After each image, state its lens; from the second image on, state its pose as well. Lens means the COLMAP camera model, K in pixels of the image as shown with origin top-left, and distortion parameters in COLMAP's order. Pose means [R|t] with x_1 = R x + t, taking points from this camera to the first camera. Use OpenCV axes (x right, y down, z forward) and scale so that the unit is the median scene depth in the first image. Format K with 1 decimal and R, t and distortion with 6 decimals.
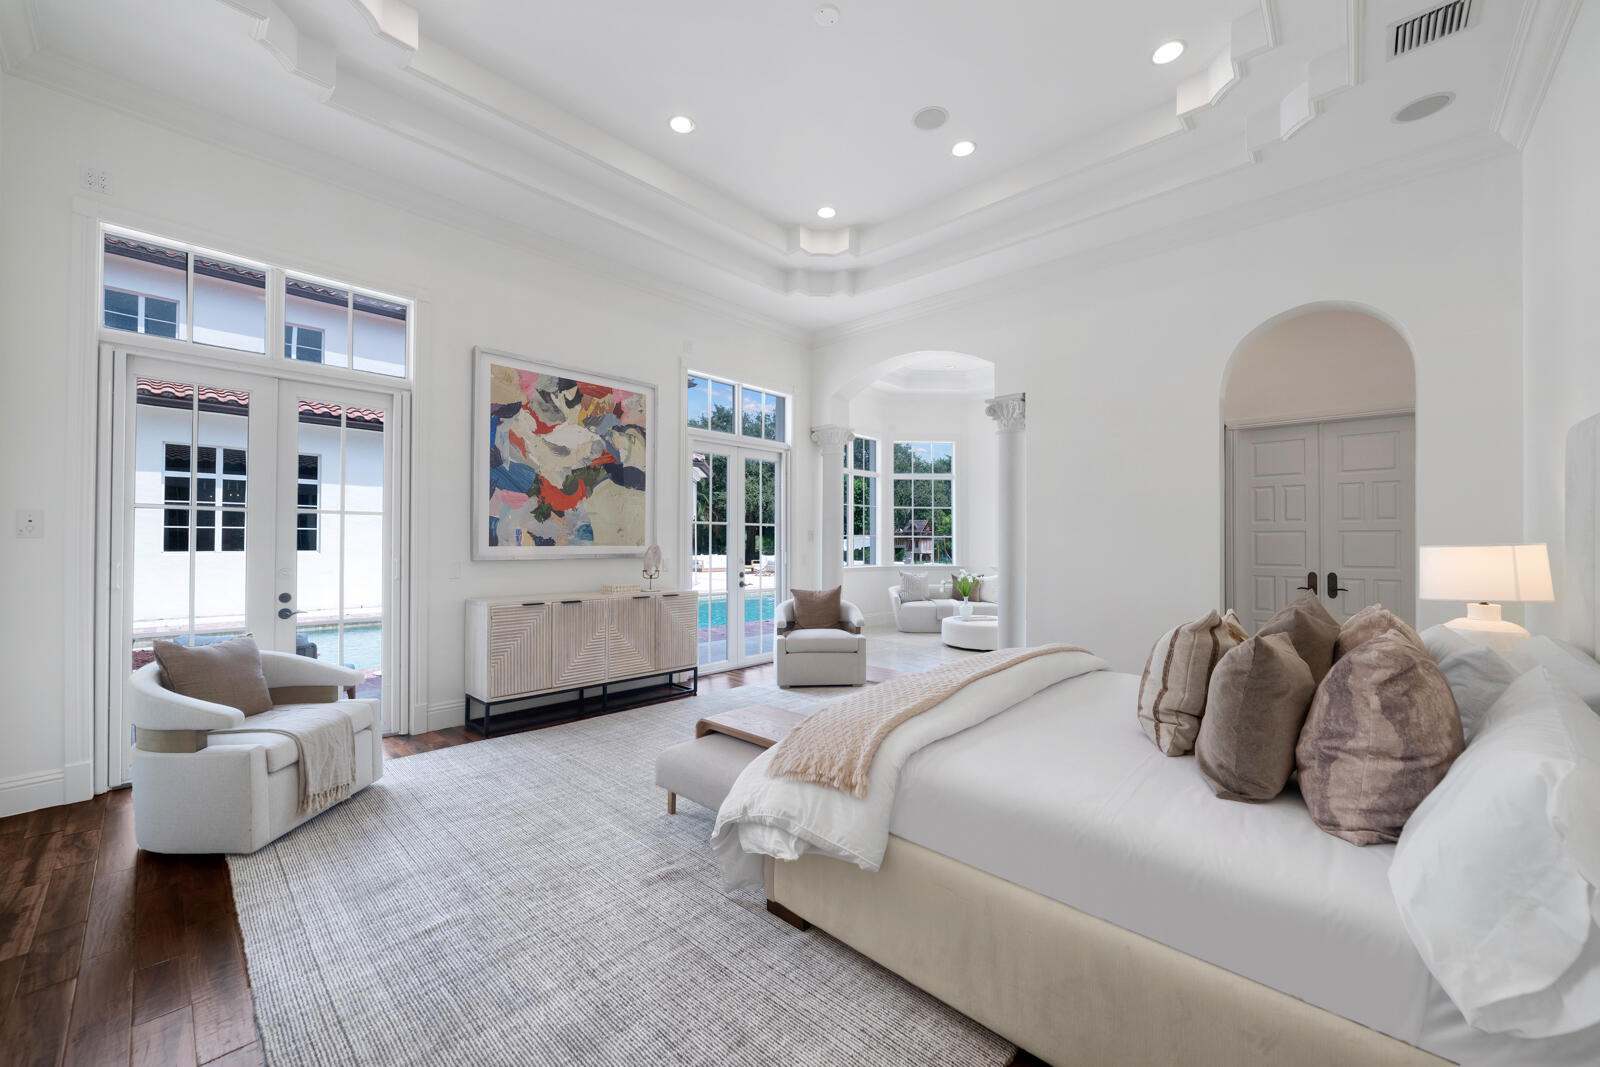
lens RADIAL K [[627.2, 0, 800.0], [0, 627.2, 533.5], [0, 0, 1]] dist [-0.016103, 0.000281]
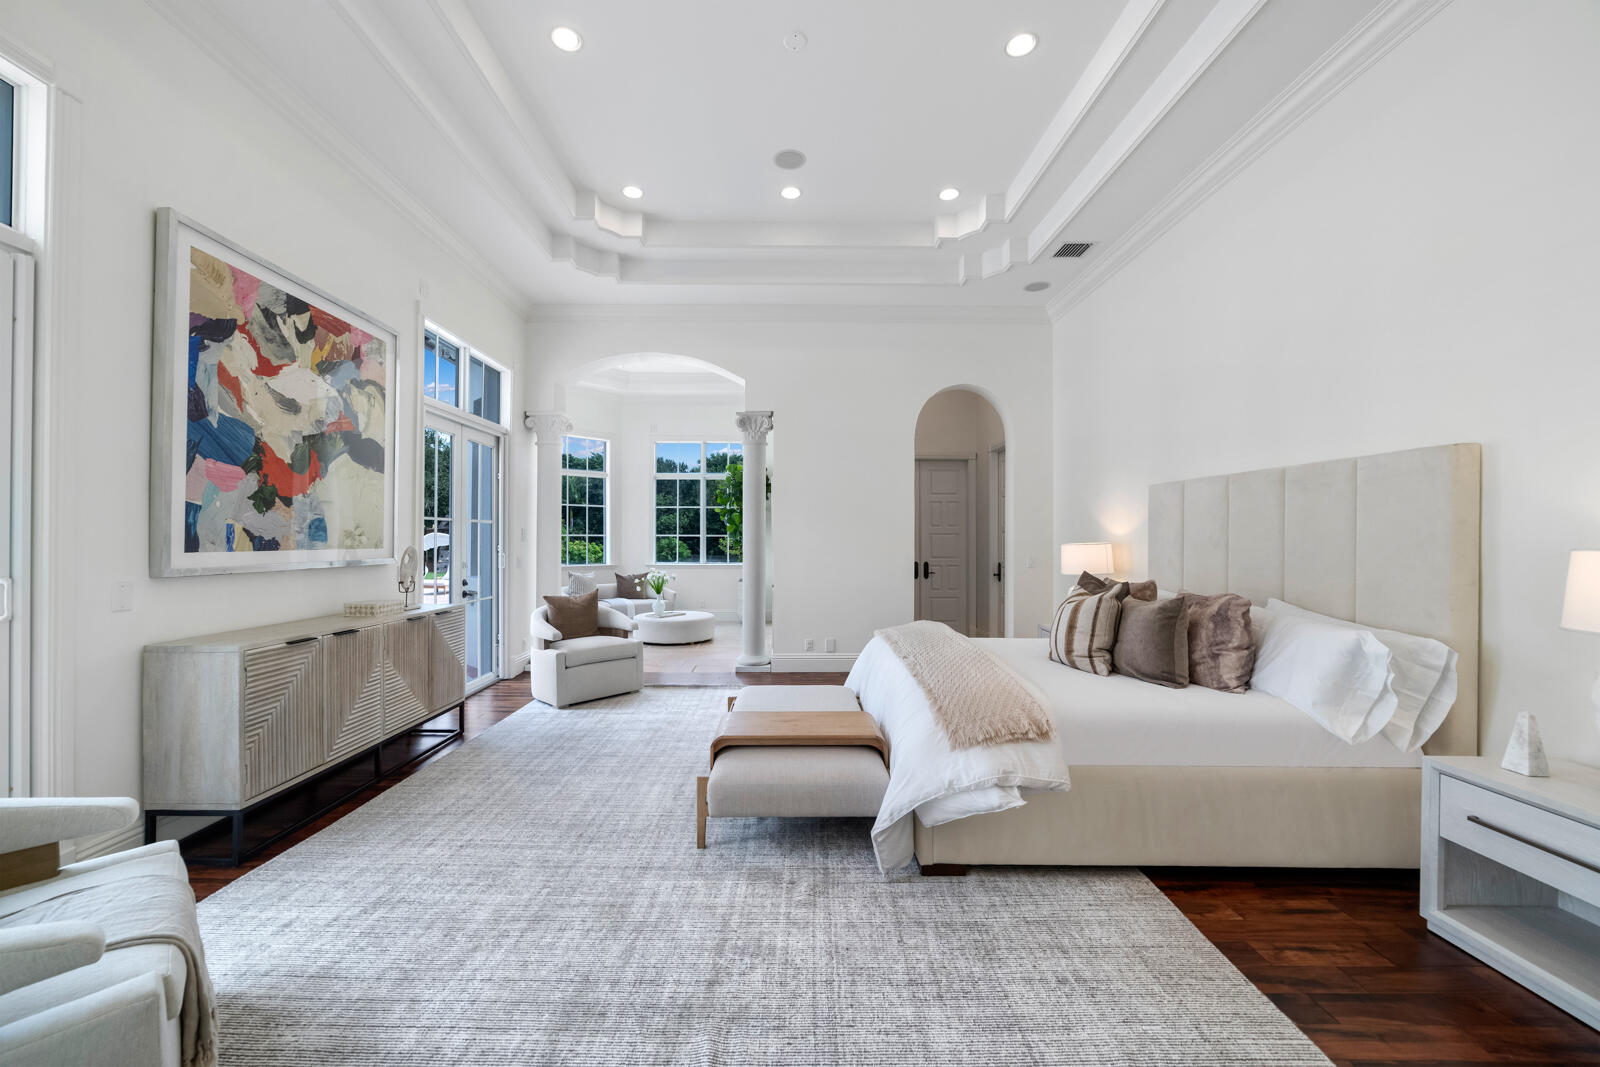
lens RADIAL K [[618.8, 0, 800.0], [0, 618.8, 533.5], [0, 0, 1]] dist [-0.021378, 0.000114]
pose [[0.716938, 0.005686, 0.697114, -0.448741], [-0.008526, 0.999963, 0.000613, -0.002833], [-0.697085, -0.006383, 0.716960, 0.169475]]
